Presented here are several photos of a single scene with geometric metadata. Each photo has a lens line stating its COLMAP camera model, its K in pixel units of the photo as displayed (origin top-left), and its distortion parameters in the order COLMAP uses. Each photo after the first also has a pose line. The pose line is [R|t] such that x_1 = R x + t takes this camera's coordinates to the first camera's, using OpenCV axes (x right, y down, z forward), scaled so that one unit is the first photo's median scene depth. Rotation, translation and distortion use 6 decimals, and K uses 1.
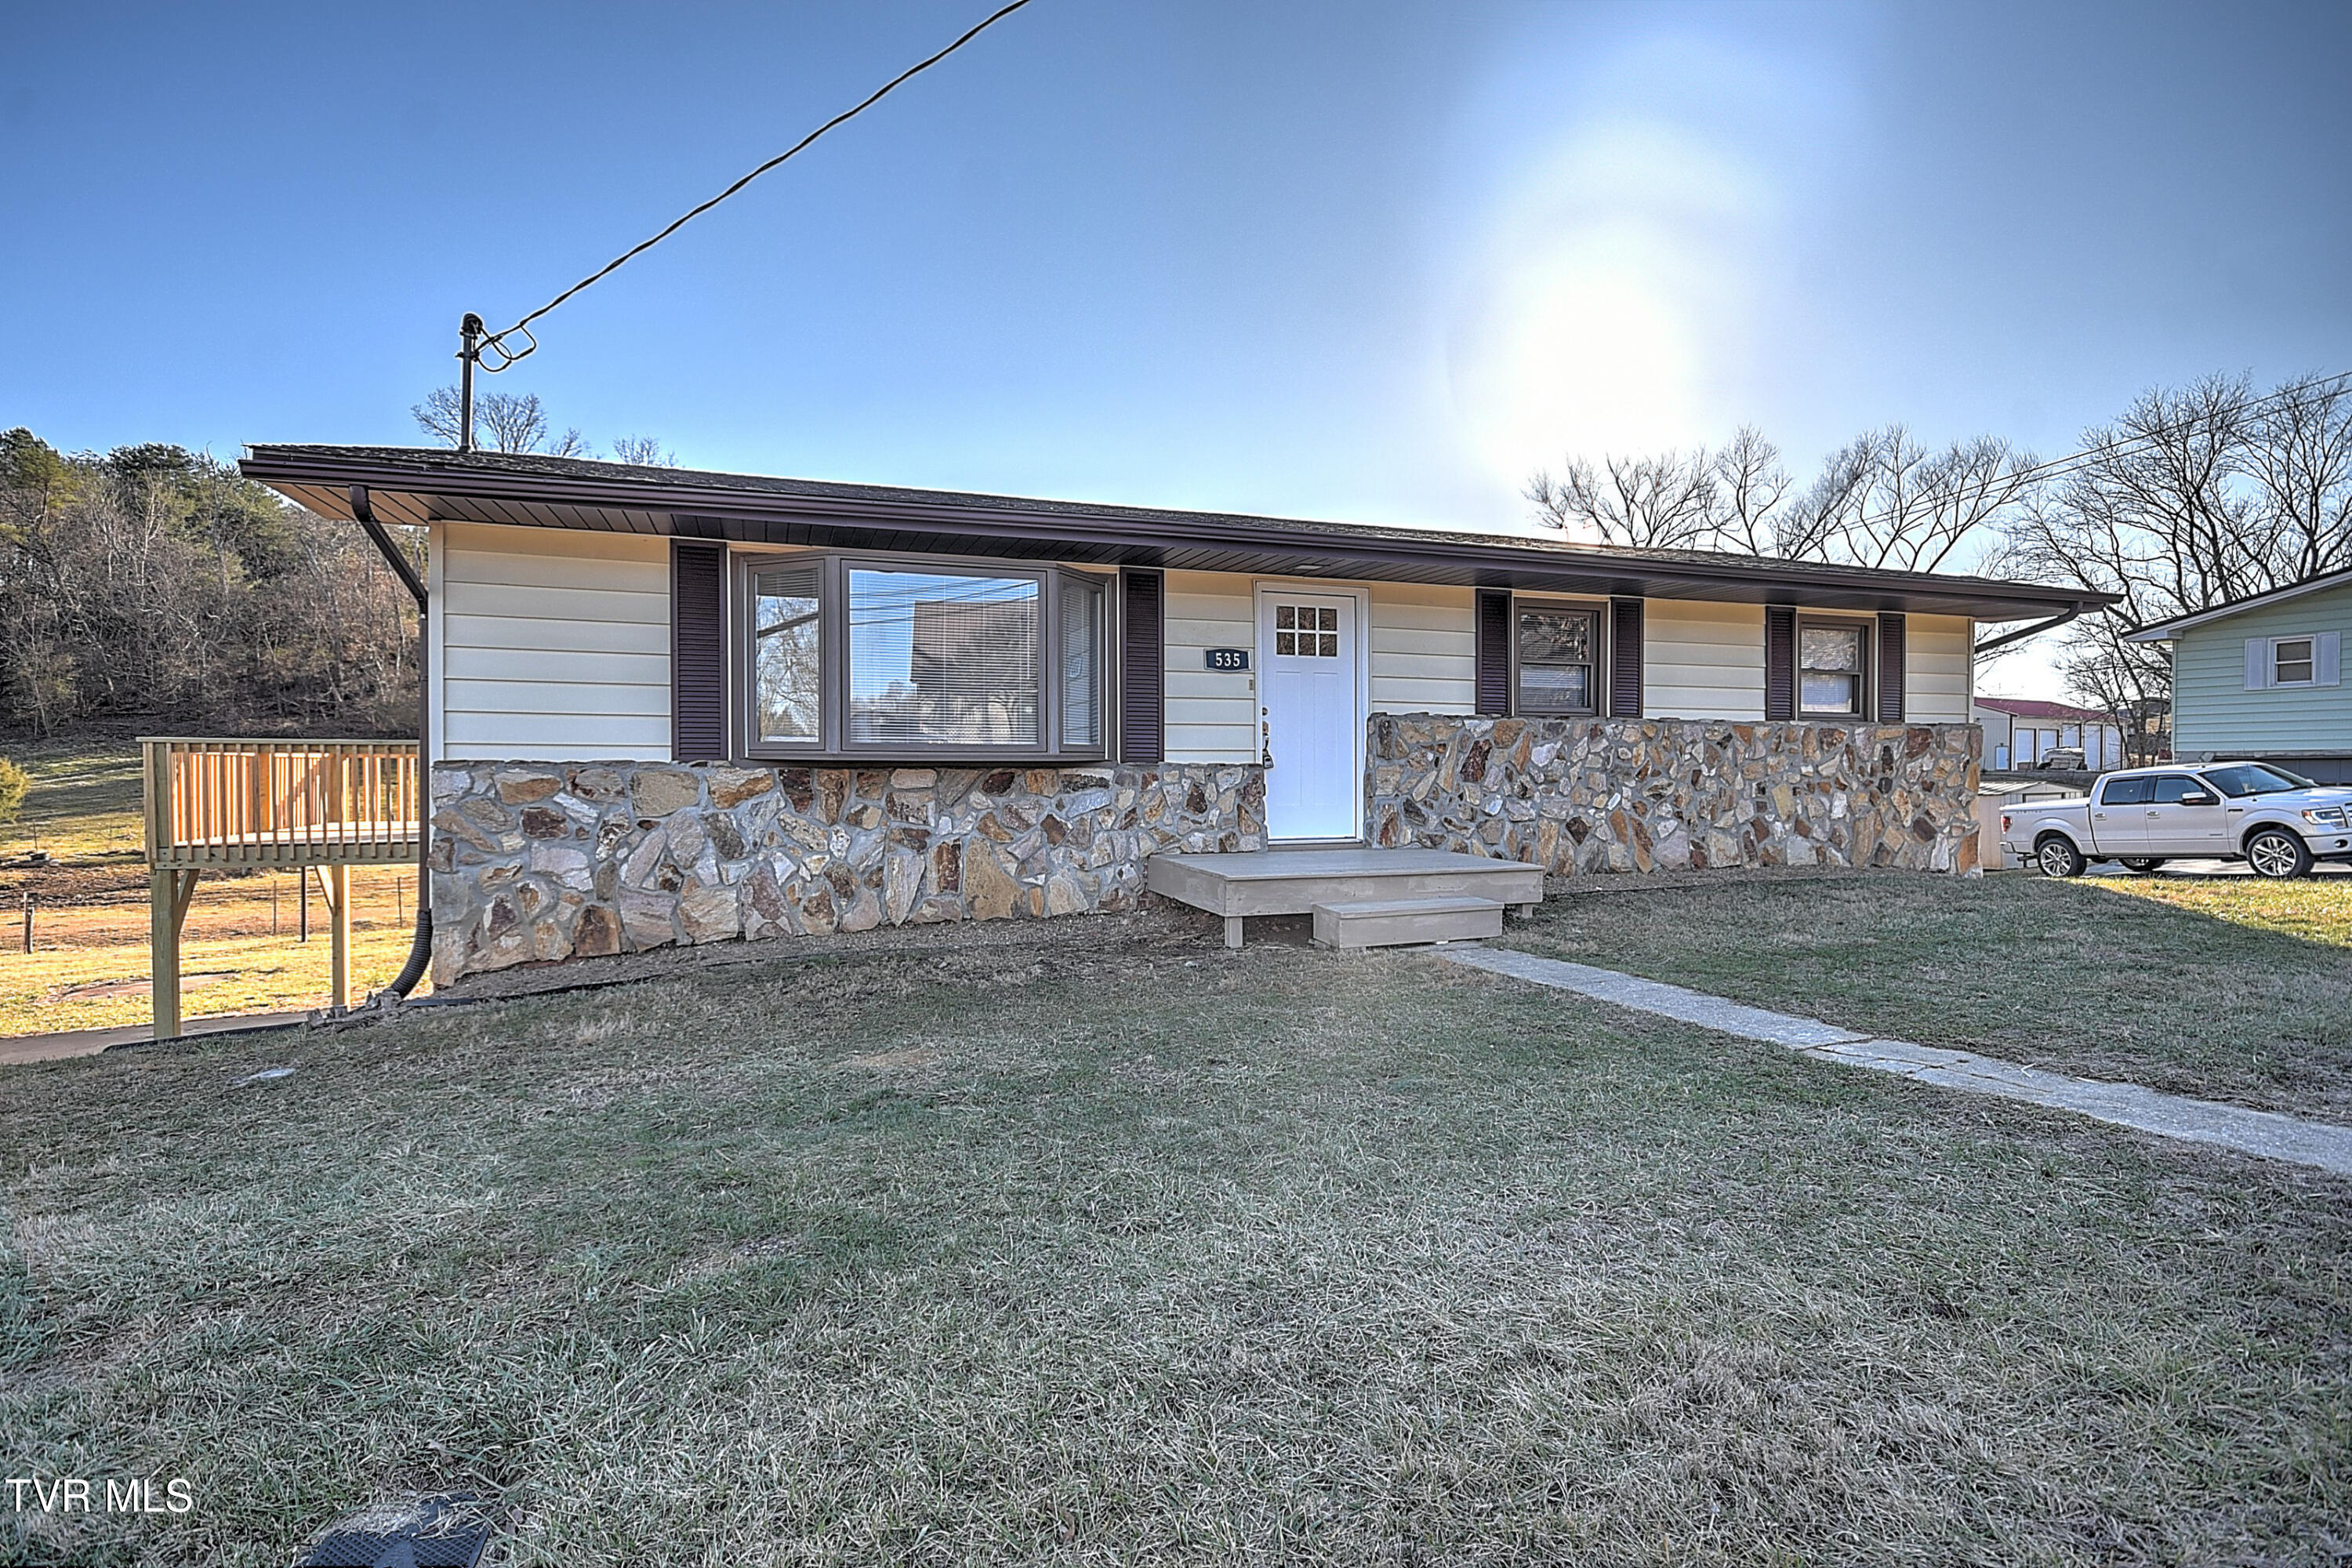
lens RADIAL K [[1129.9, 0, 1170.3], [0, 1129.9, 794.1], [0, 0, 1]] dist [0.008834, -0.000277]
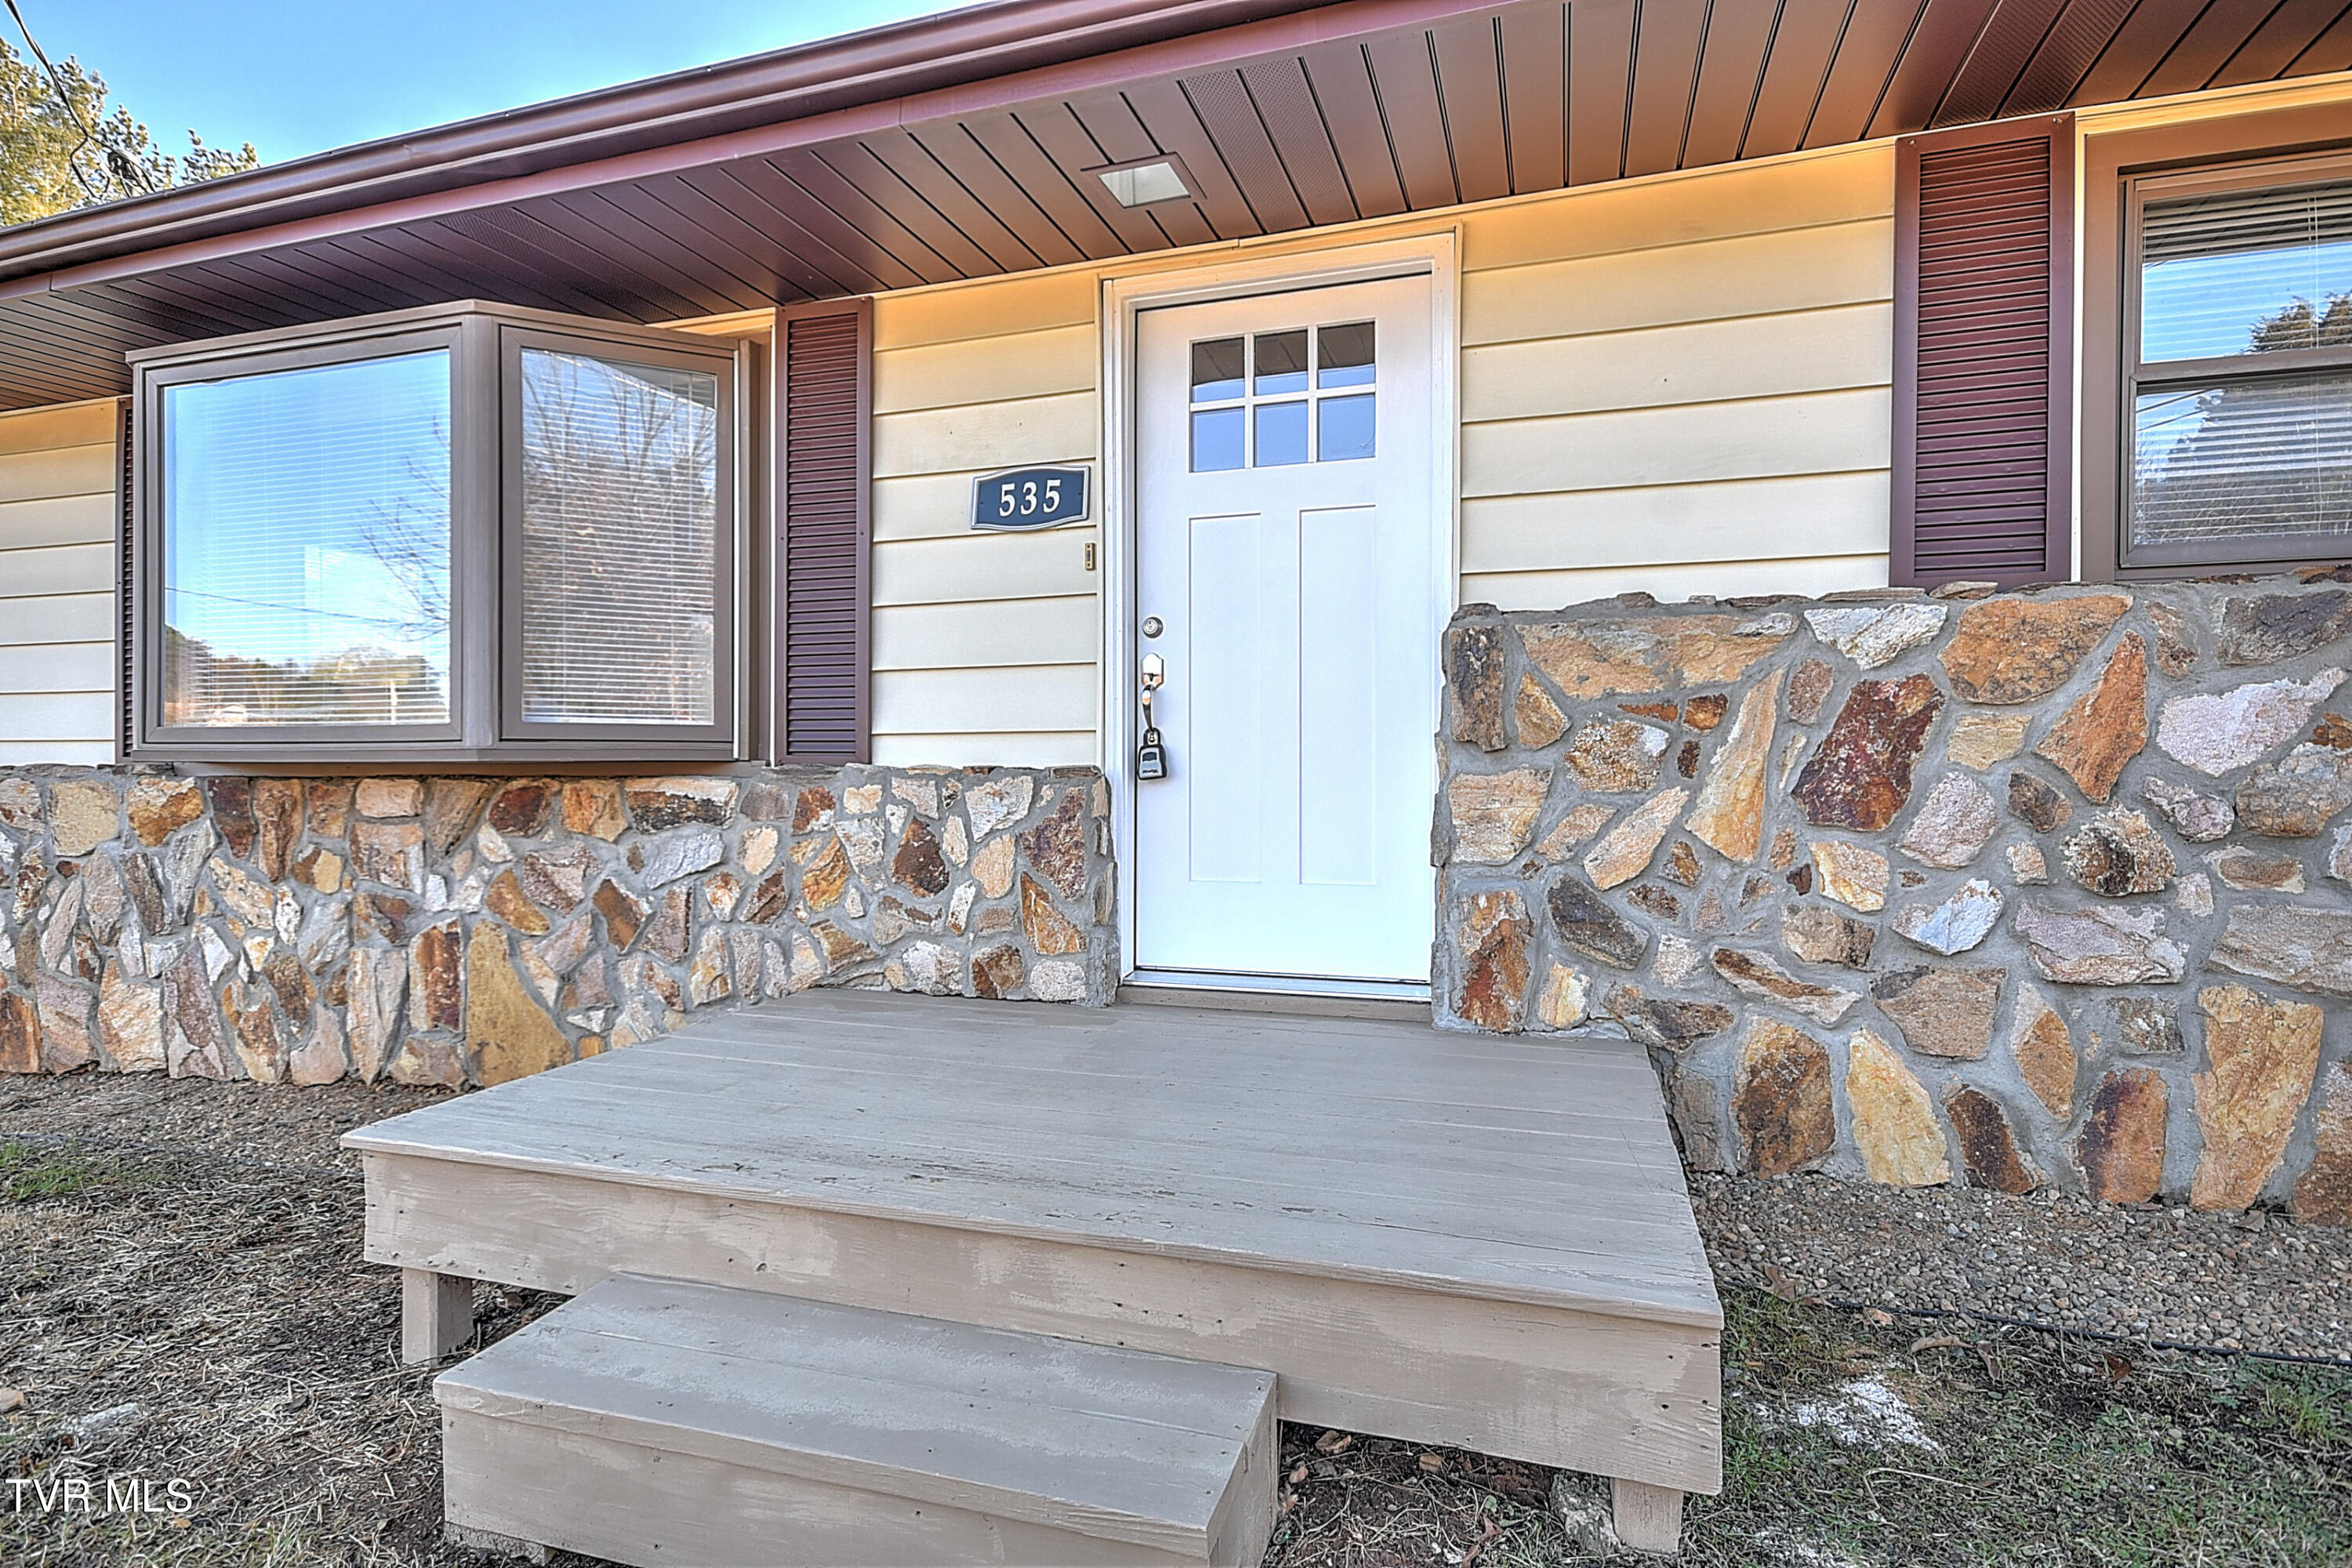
lens RADIAL K [[1200.3, 0, 1166.6], [0, 1200.3, 782.1], [0, 0, 1]] dist [0.012232, 0.000984]
pose [[0.785898, 0.004186, -0.618342, 0.329009], [-0.014560, 0.999825, -0.011736, -0.016853], [0.618185, 0.018226, 0.785821, 0.680298]]
